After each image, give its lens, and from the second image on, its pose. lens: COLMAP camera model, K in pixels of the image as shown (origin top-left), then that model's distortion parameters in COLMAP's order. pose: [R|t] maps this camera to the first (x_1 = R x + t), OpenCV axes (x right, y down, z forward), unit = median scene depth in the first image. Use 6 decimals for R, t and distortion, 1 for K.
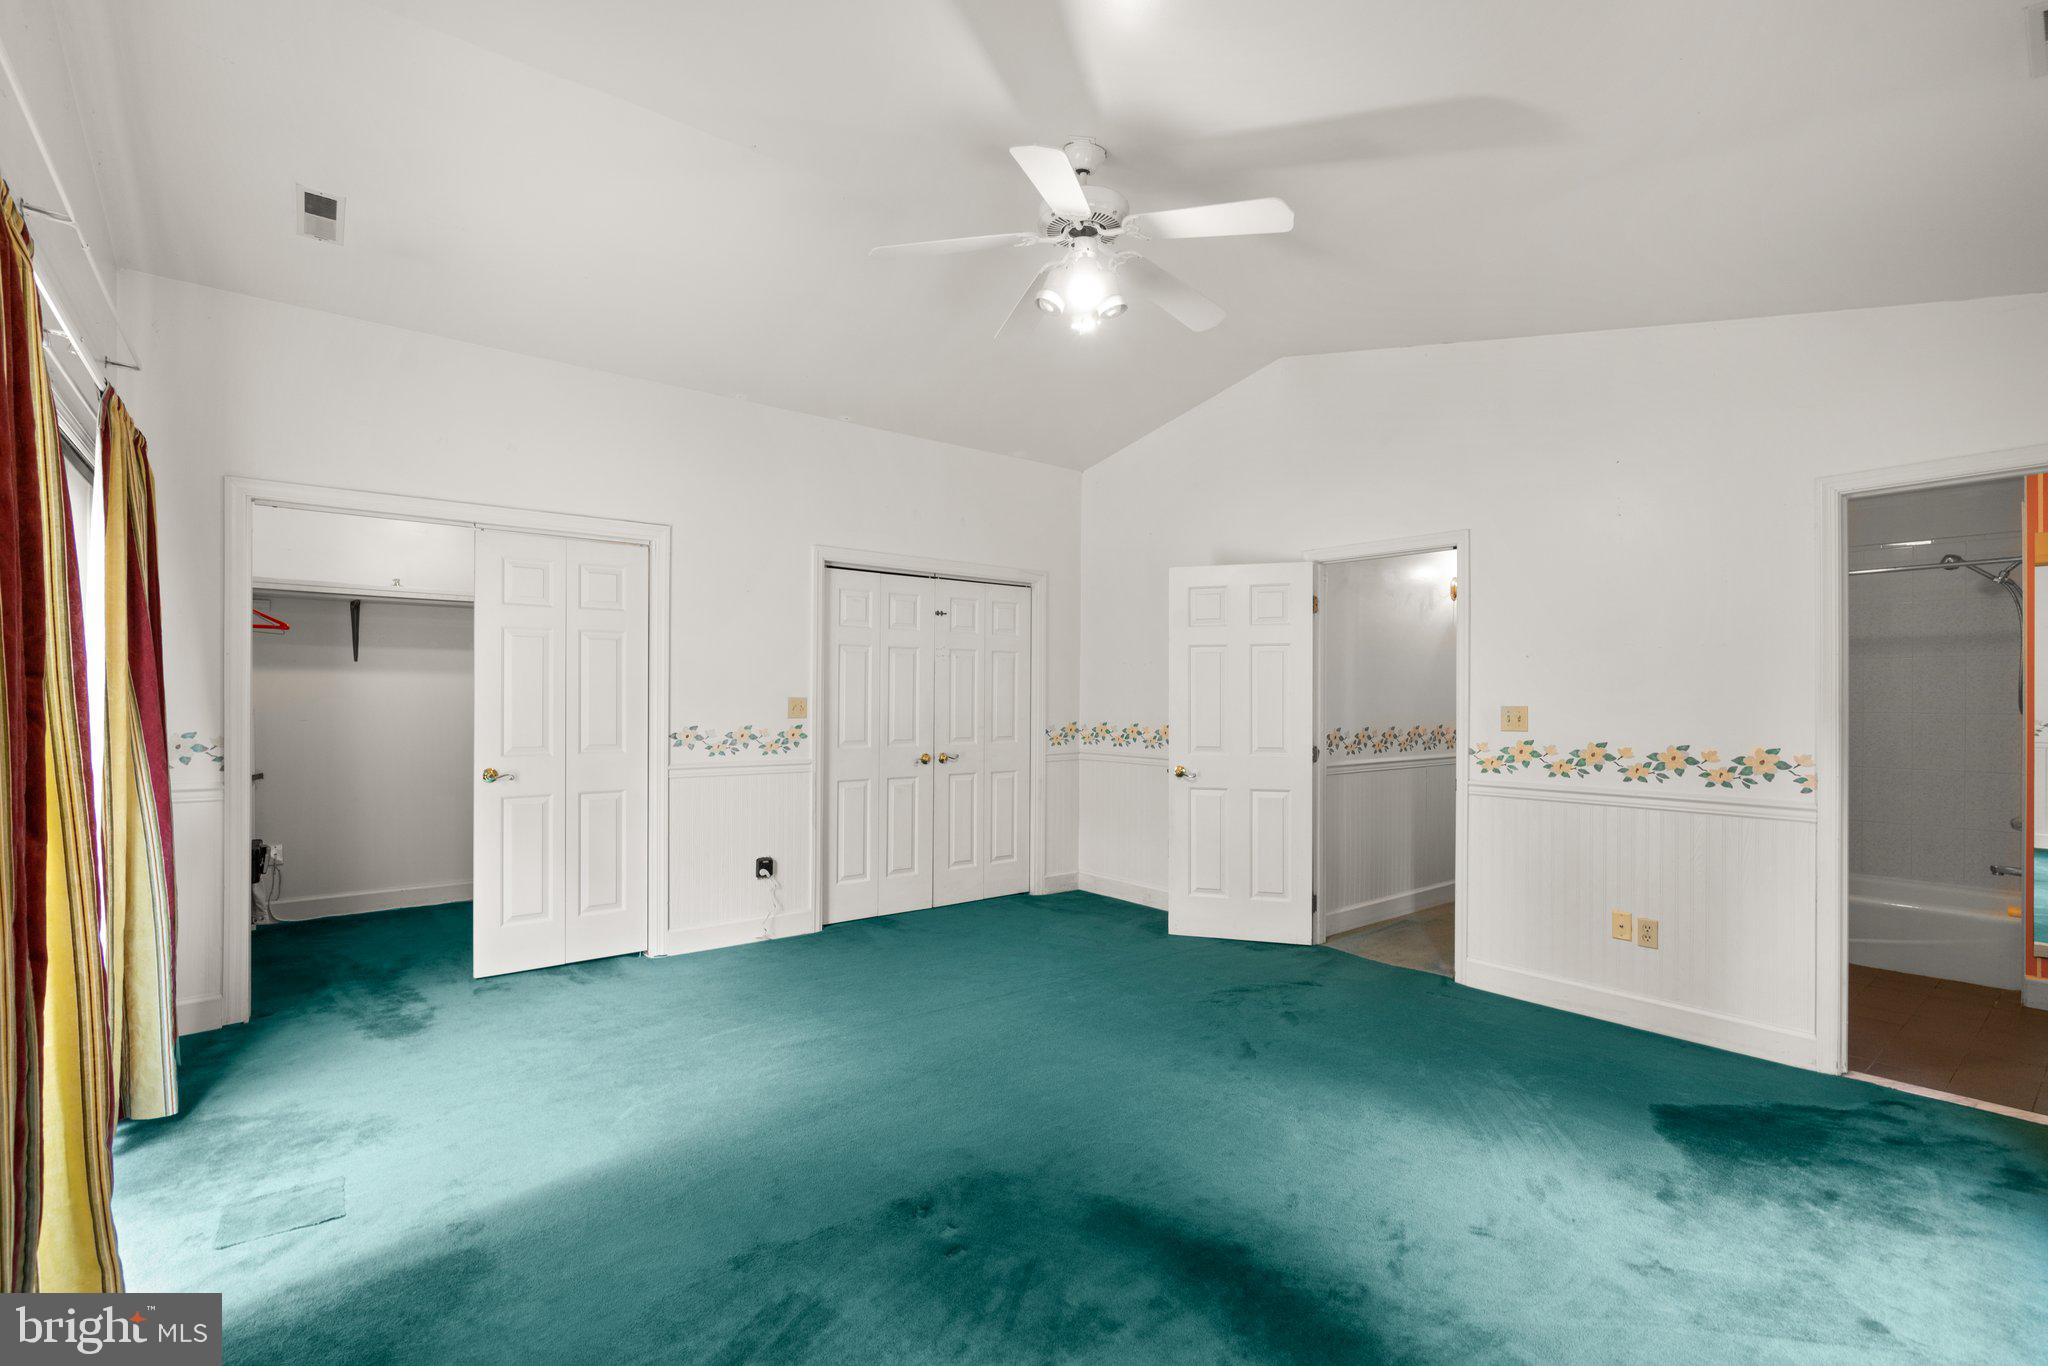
lens RADIAL K [[926.7, 0, 1007.7], [0, 926.7, 695.2], [0, 0, 1]] dist [0.001410, 0.000324]
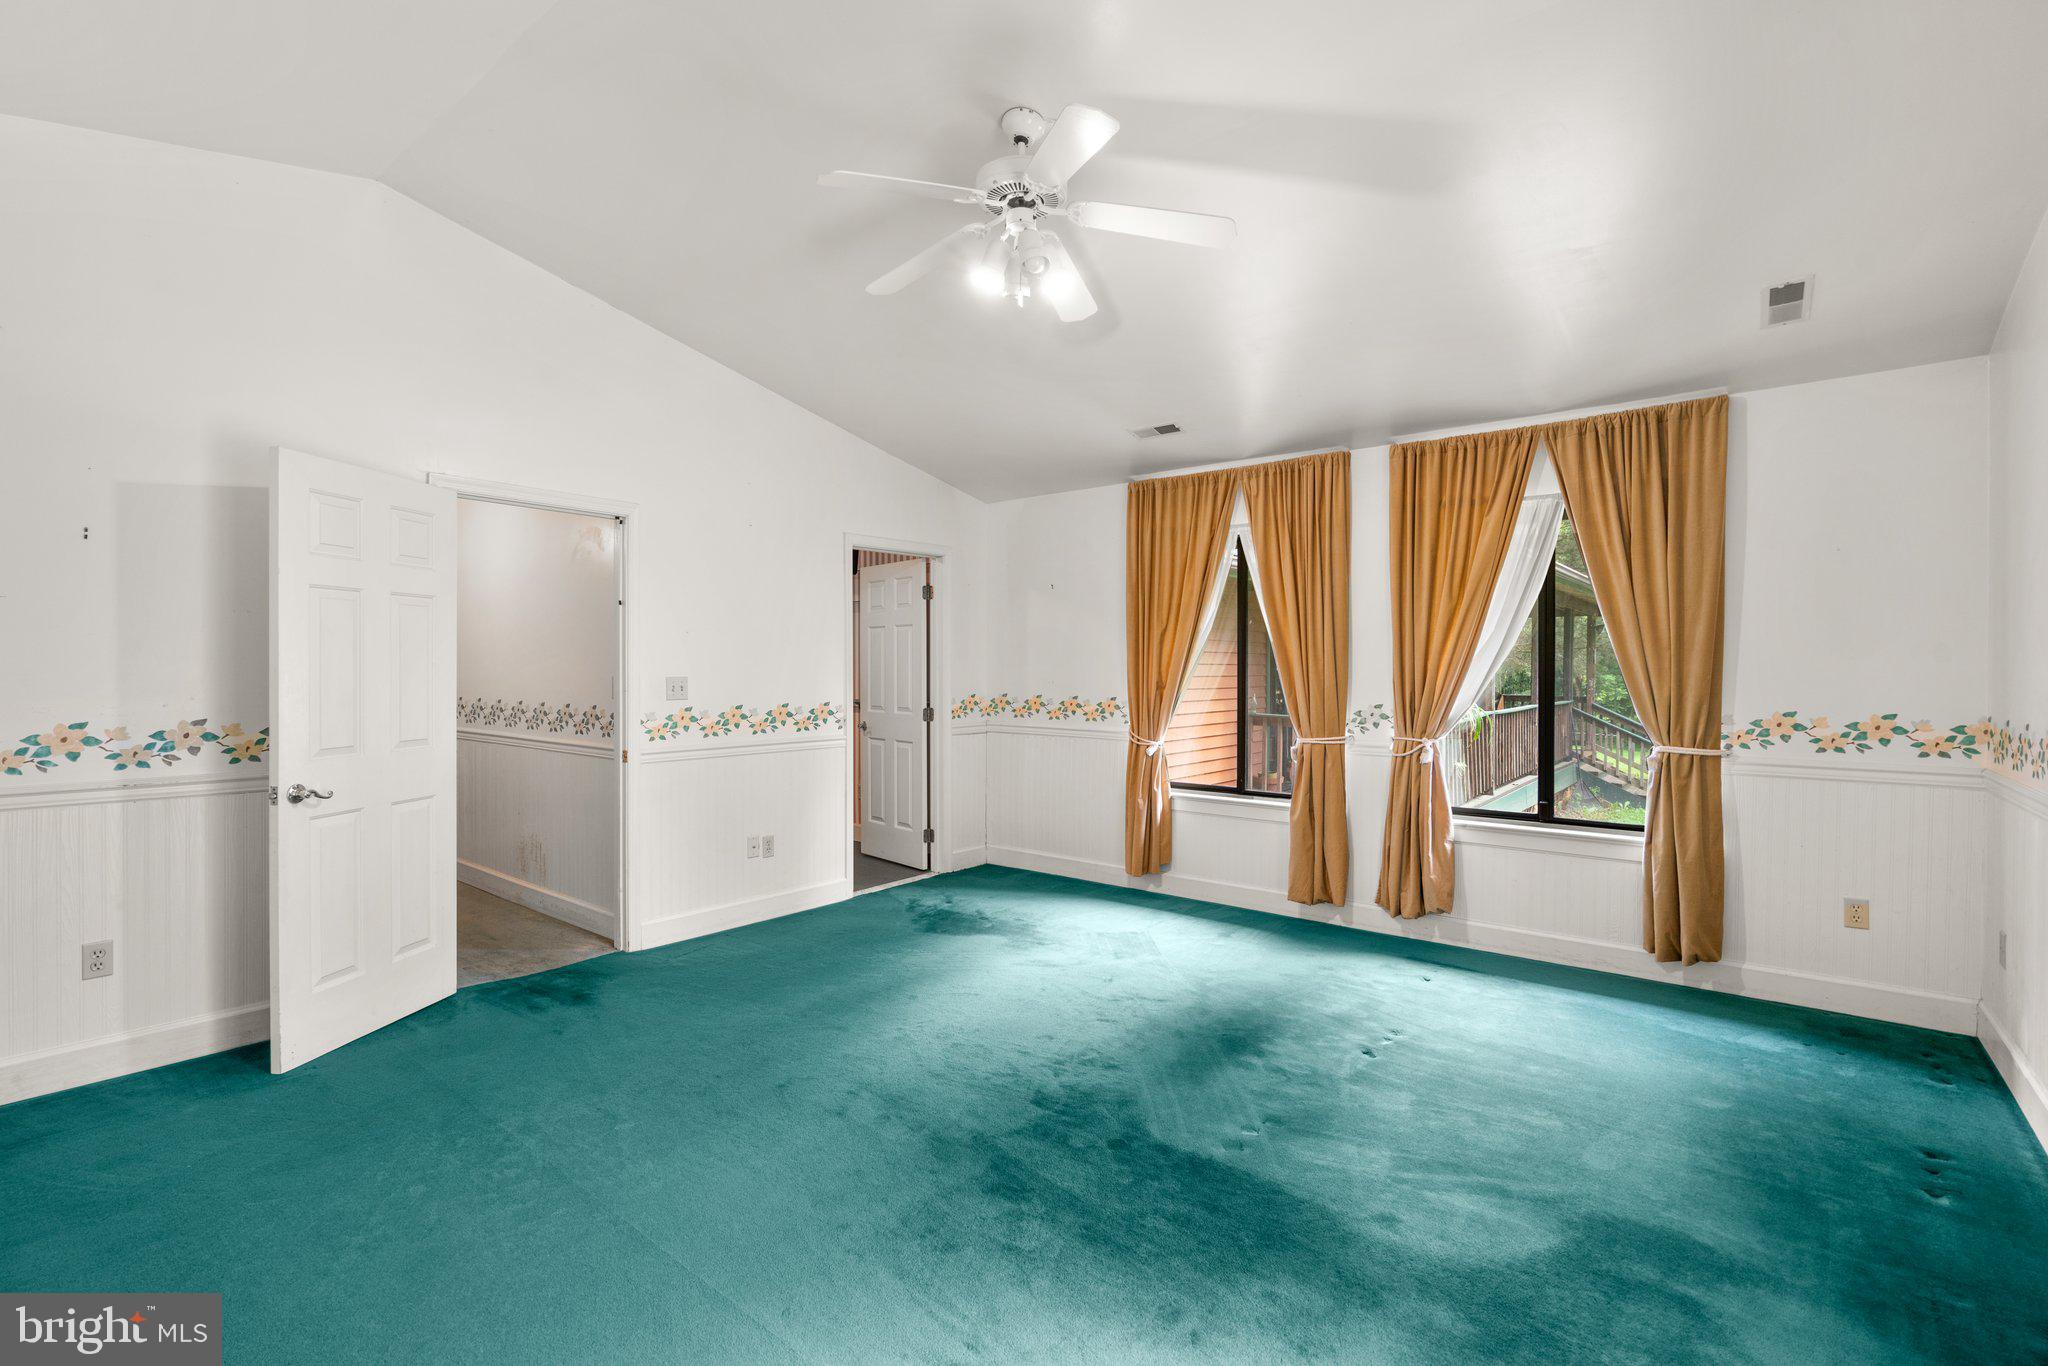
lens RADIAL K [[926.7, 0, 1030.2], [0, 926.7, 677.7], [0, 0, 1]] dist [0.001410, 0.000324]
pose [[-0.224380, -0.012293, 0.974424, -0.691669], [-0.006505, 0.999917, 0.011117, -0.002649], [-0.974480, -0.003845, -0.224441, 0.933589]]
